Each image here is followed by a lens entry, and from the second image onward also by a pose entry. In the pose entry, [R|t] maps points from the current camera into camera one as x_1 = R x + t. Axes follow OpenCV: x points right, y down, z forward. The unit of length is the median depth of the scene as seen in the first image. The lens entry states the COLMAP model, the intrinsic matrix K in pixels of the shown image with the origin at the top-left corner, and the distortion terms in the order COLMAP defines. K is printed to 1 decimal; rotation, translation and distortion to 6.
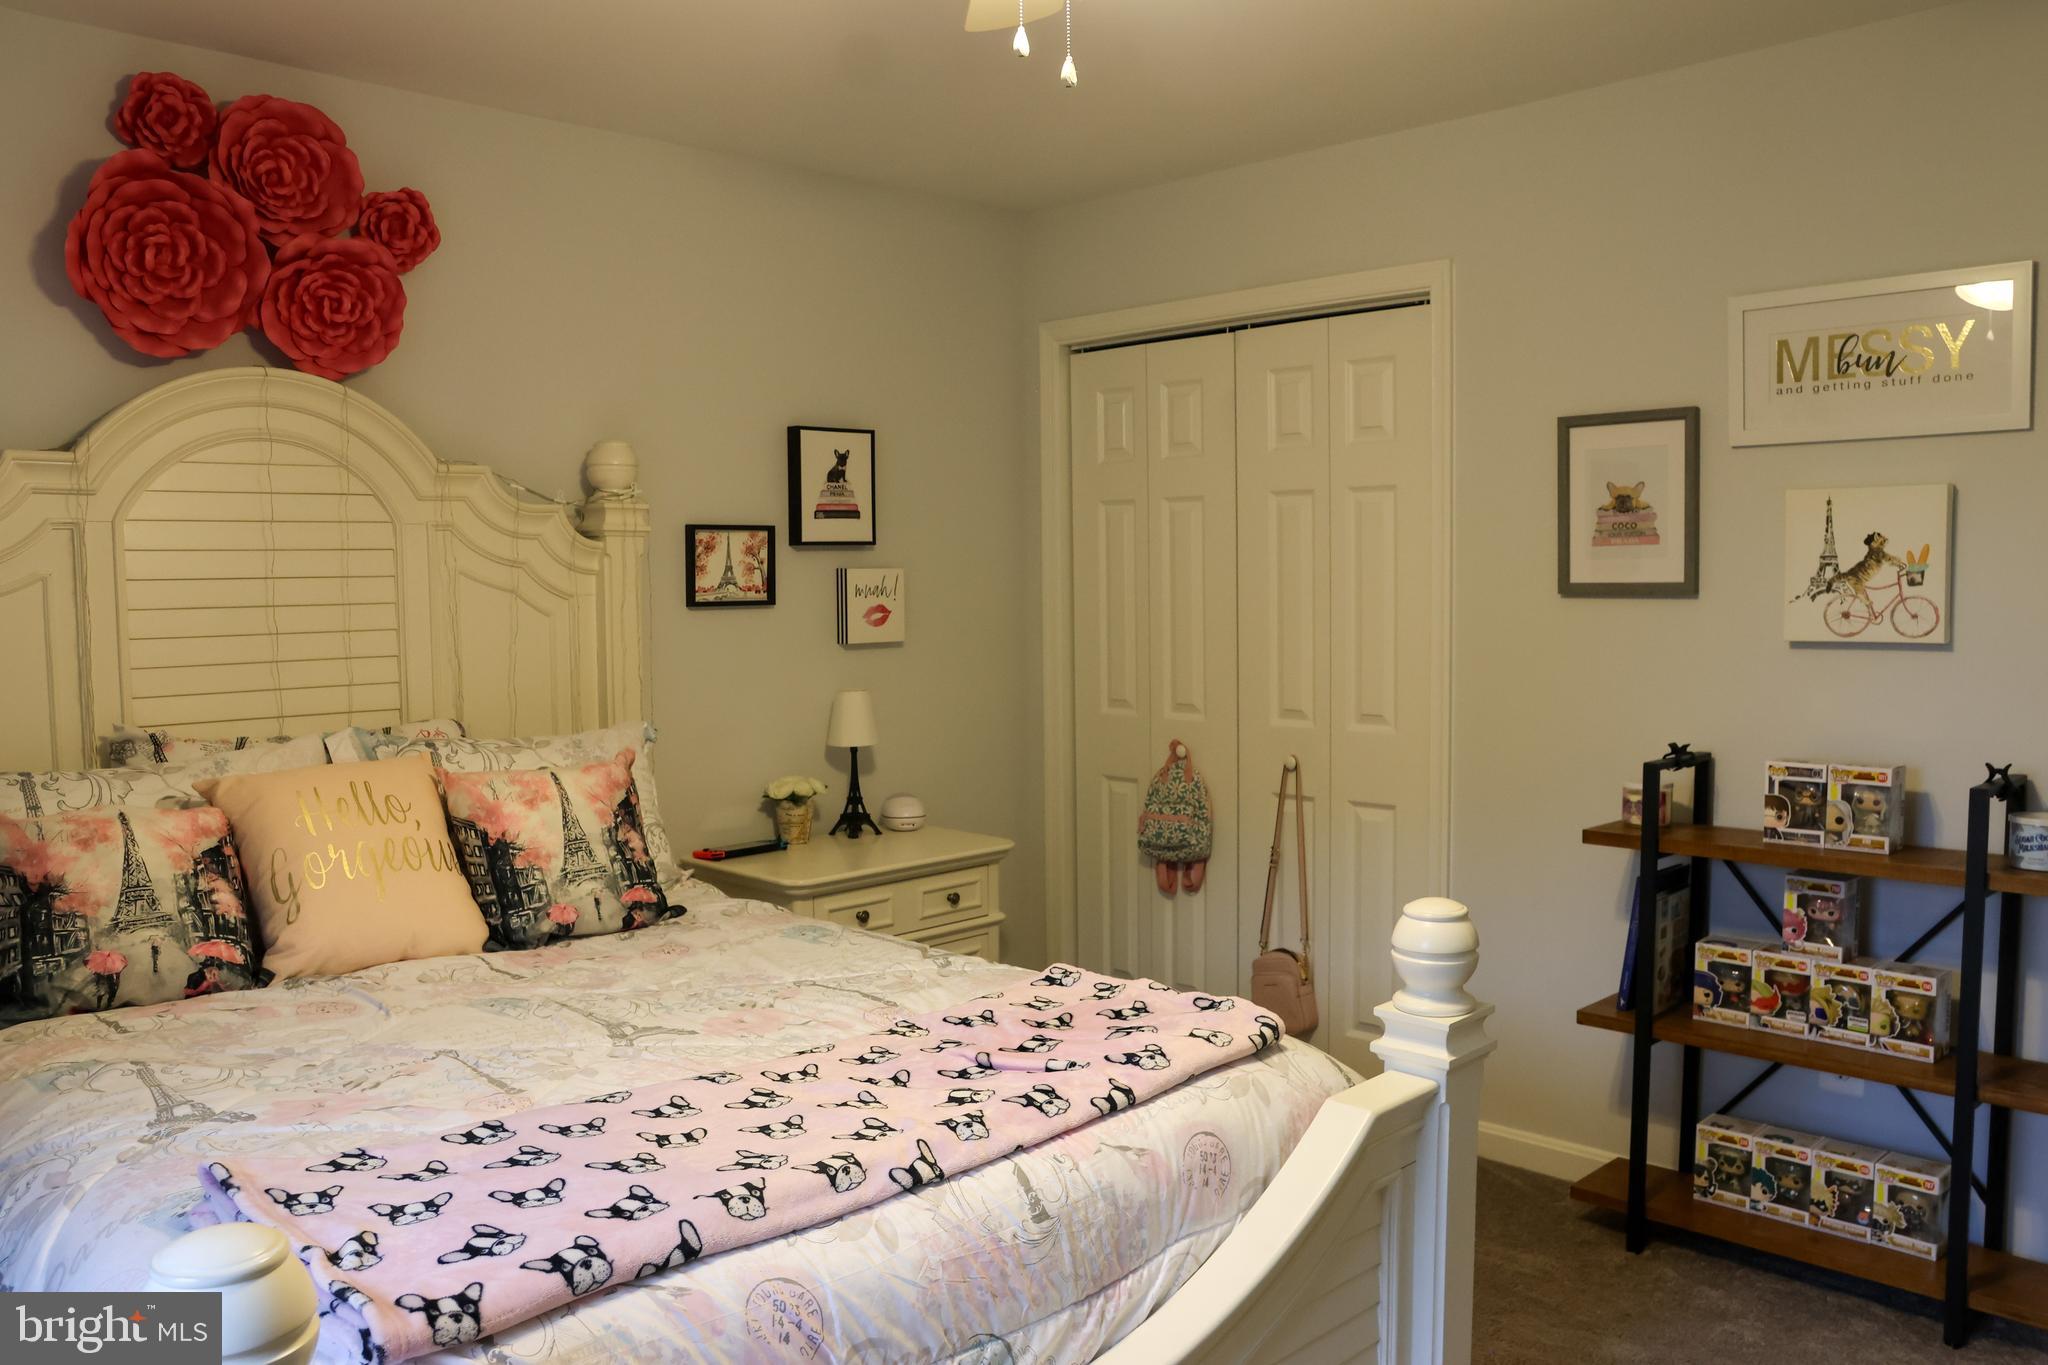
lens RADIAL K [[1626.9, 0, 1032.7], [0, 1626.9, 687.1], [0, 0, 1]] dist [-0.121264, 0.112405]
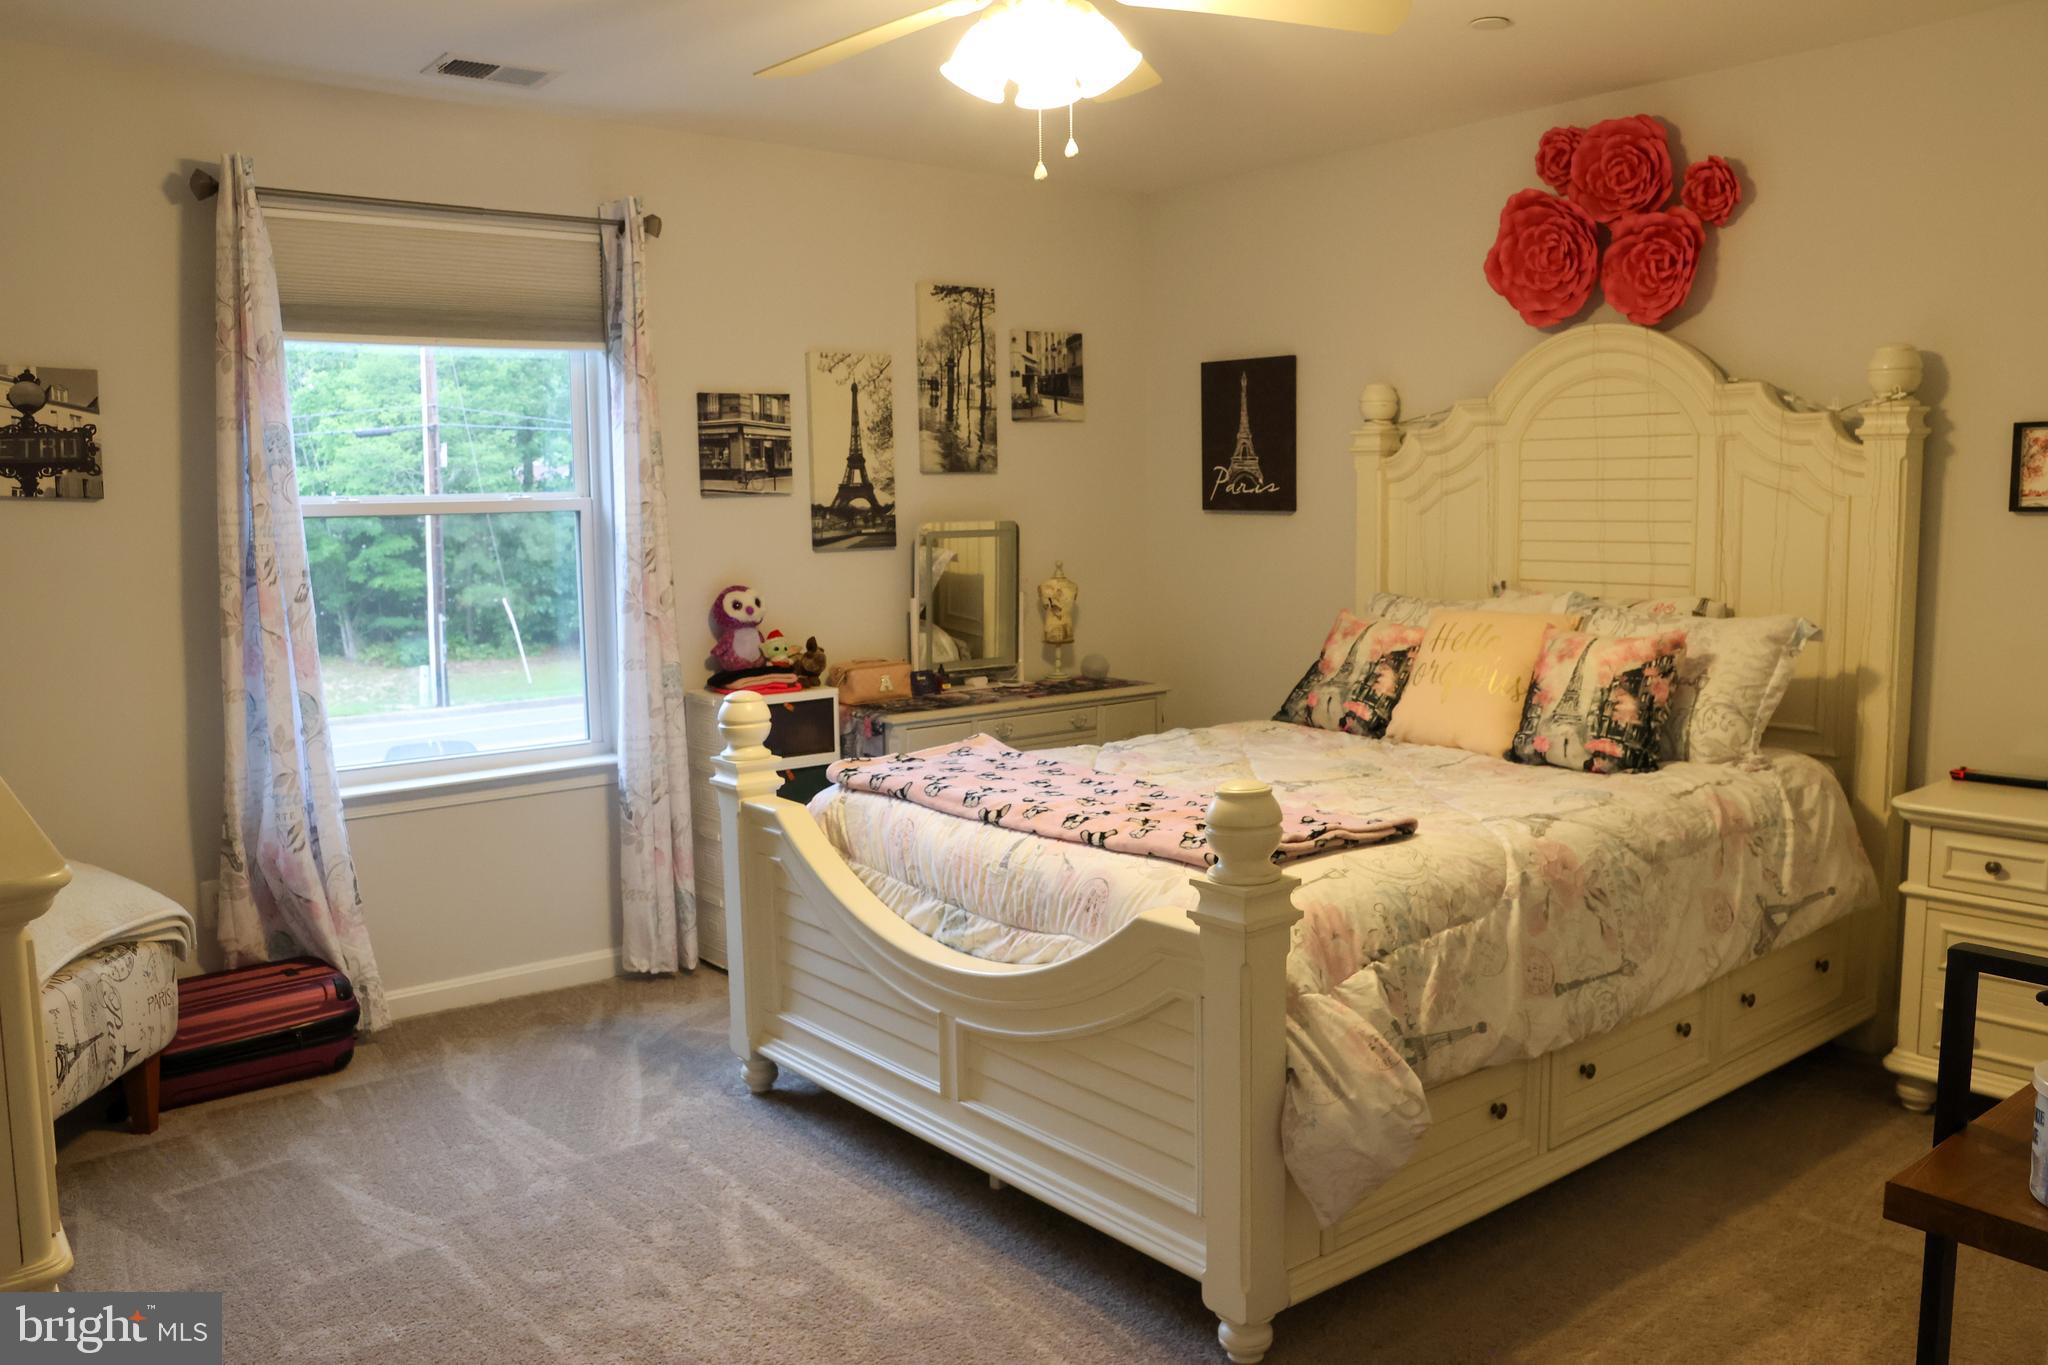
lens RADIAL K [[1626.9, 0, 1027.7], [0, 1626.9, 680.3], [0, 0, 1]] dist [-0.121264, 0.112405]
pose [[-0.113249, 0.124354, -0.985754, 0.979725], [-0.055344, 0.989807, 0.131223, -0.053452], [0.992024, 0.069417, -0.105212, 0.697529]]
